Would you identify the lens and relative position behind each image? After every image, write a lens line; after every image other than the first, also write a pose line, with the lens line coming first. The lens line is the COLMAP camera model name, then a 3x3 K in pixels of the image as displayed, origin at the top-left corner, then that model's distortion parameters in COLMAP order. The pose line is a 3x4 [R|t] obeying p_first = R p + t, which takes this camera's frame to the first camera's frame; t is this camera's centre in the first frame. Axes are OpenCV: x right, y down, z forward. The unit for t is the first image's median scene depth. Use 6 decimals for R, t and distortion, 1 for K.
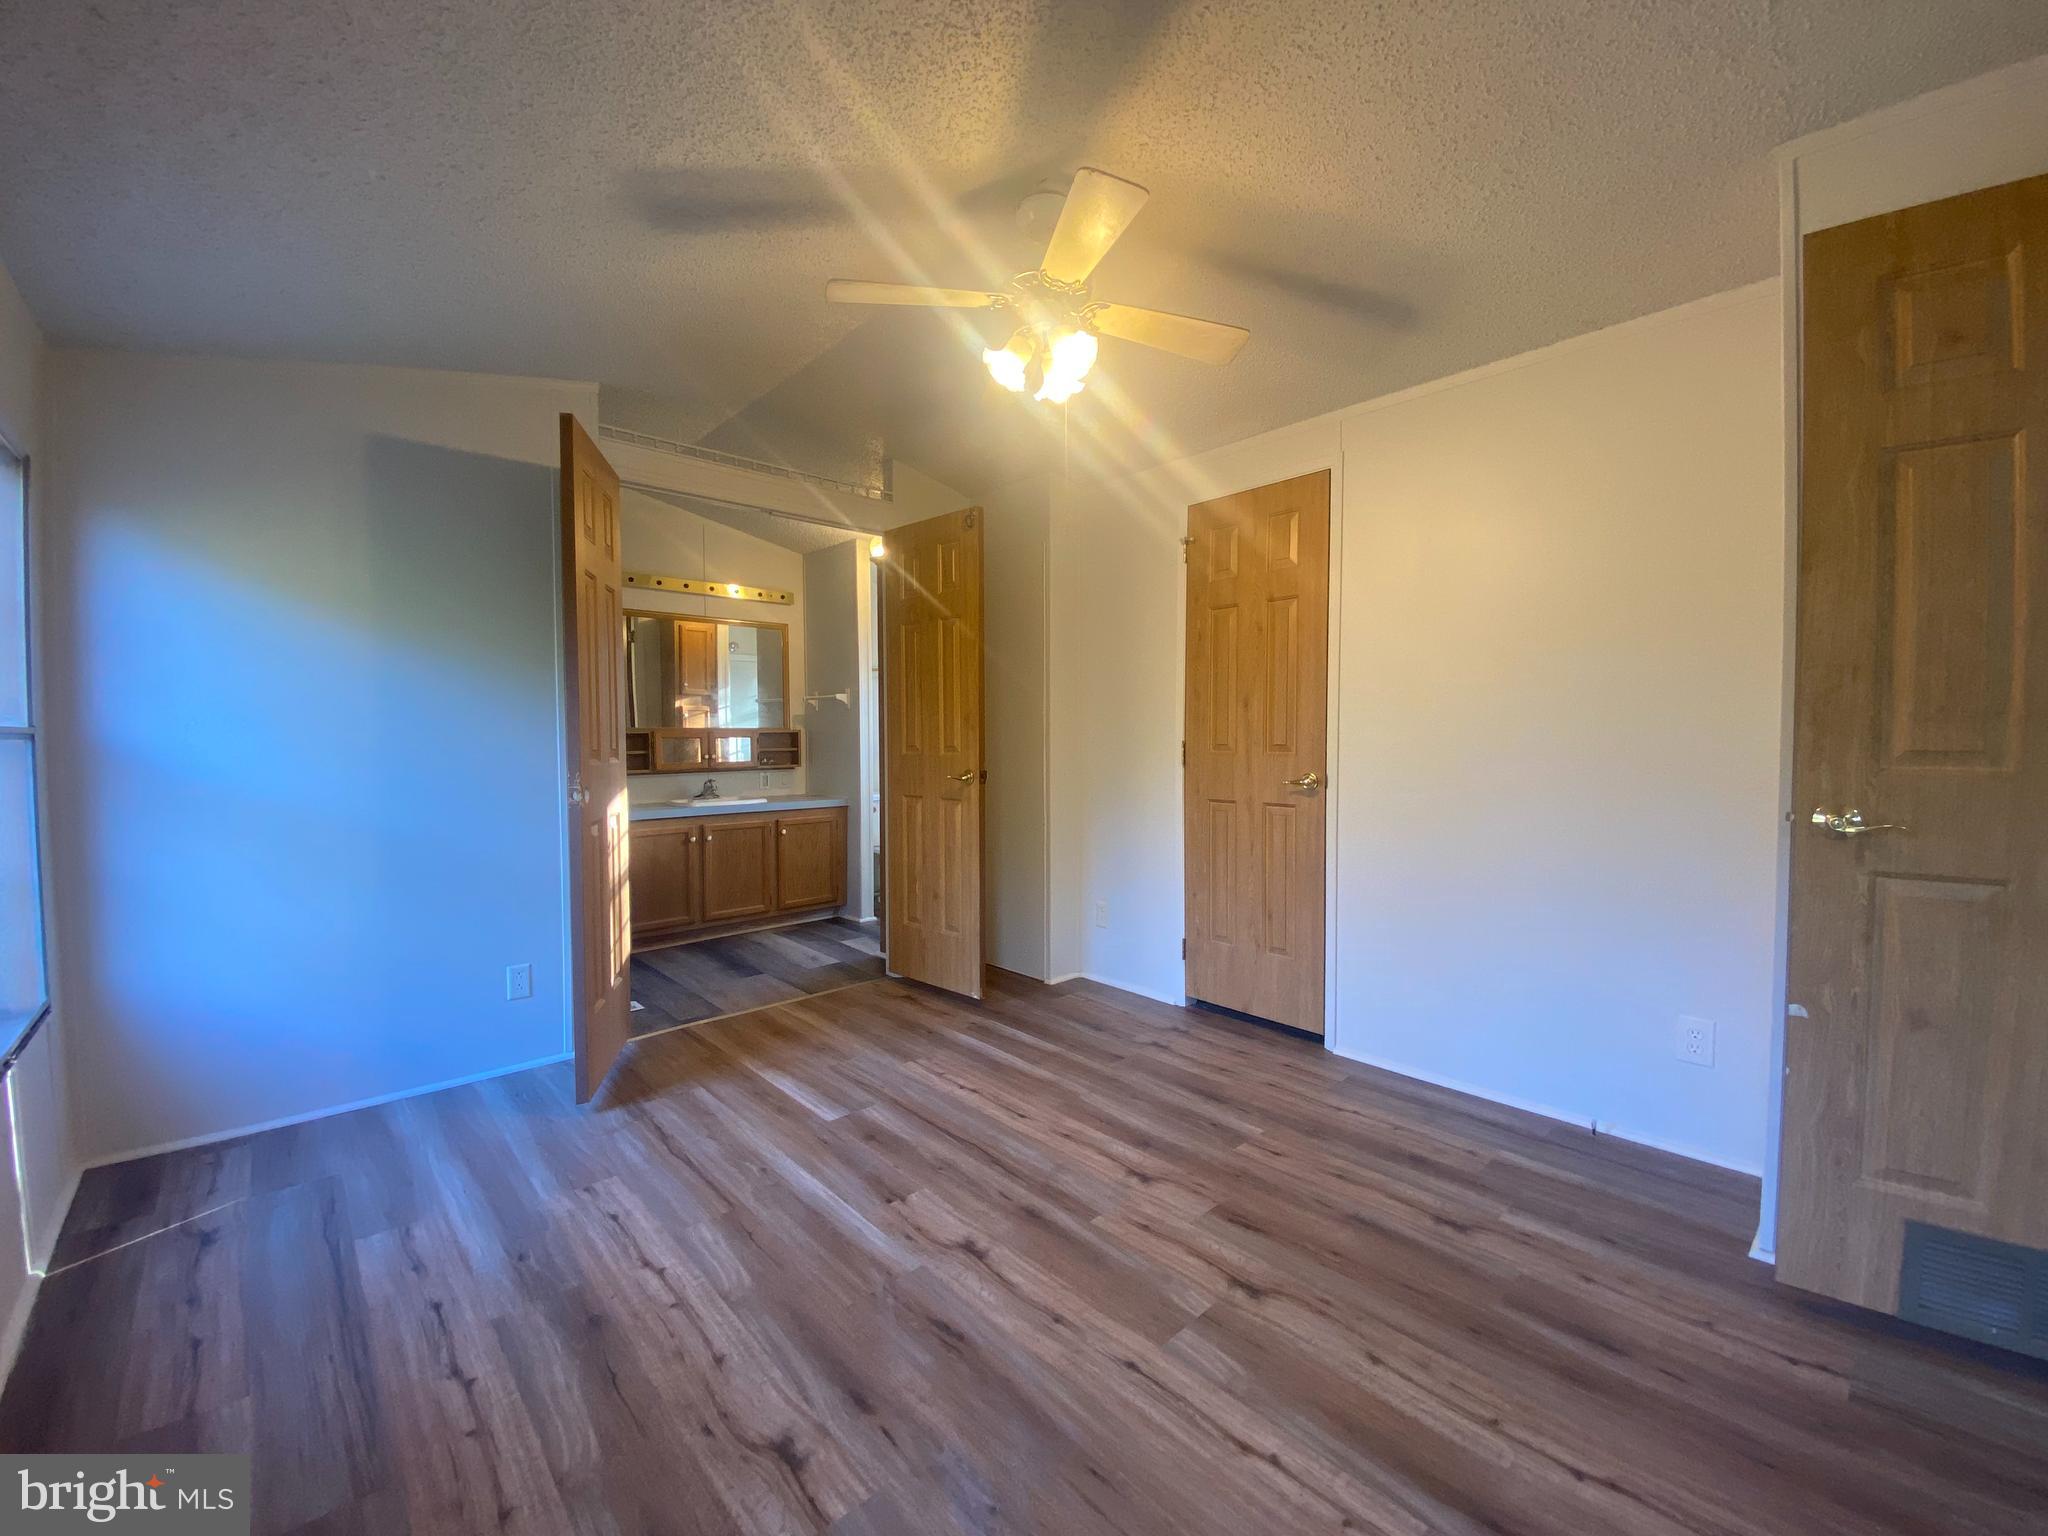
lens RADIAL K [[832.9, 0, 1007.9], [0, 832.9, 761.5], [0, 0, 1]] dist [0.031059, -0.023839]
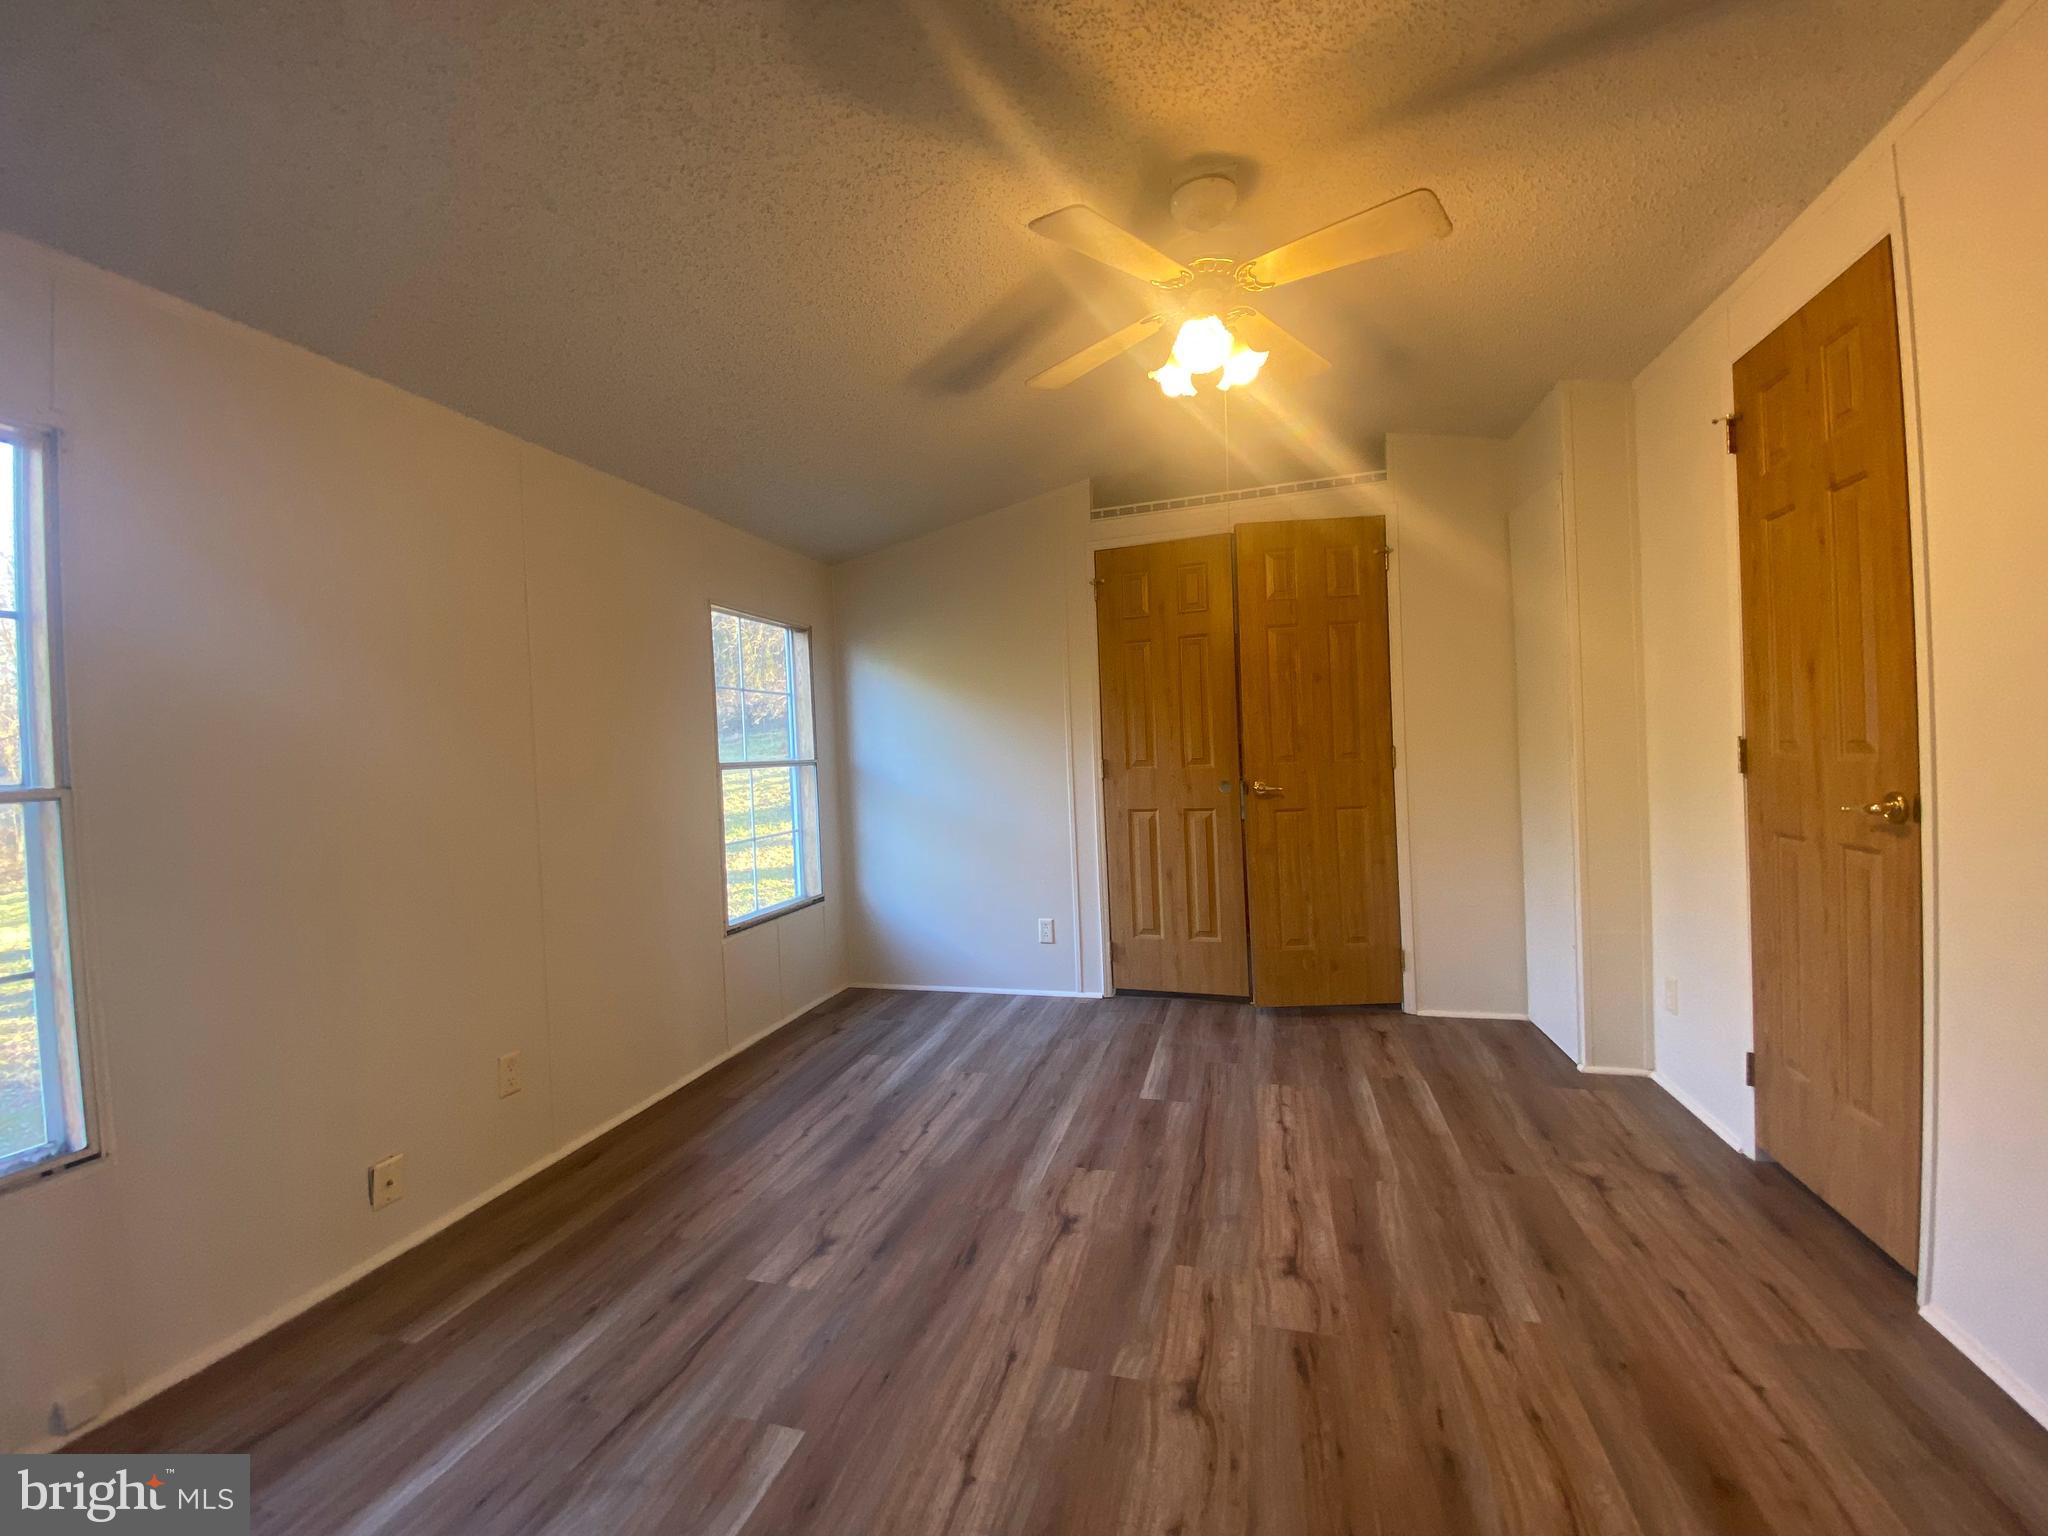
lens RADIAL K [[832.9, 0, 1007.9], [0, 832.9, 761.5], [0, 0, 1]] dist [0.031059, -0.023839]
pose [[0.524844, -0.008203, -0.851159, 0.719085], [0.008084, 0.999956, -0.004652, -0.012009], [0.851160, -0.004439, 0.524888, 0.310383]]
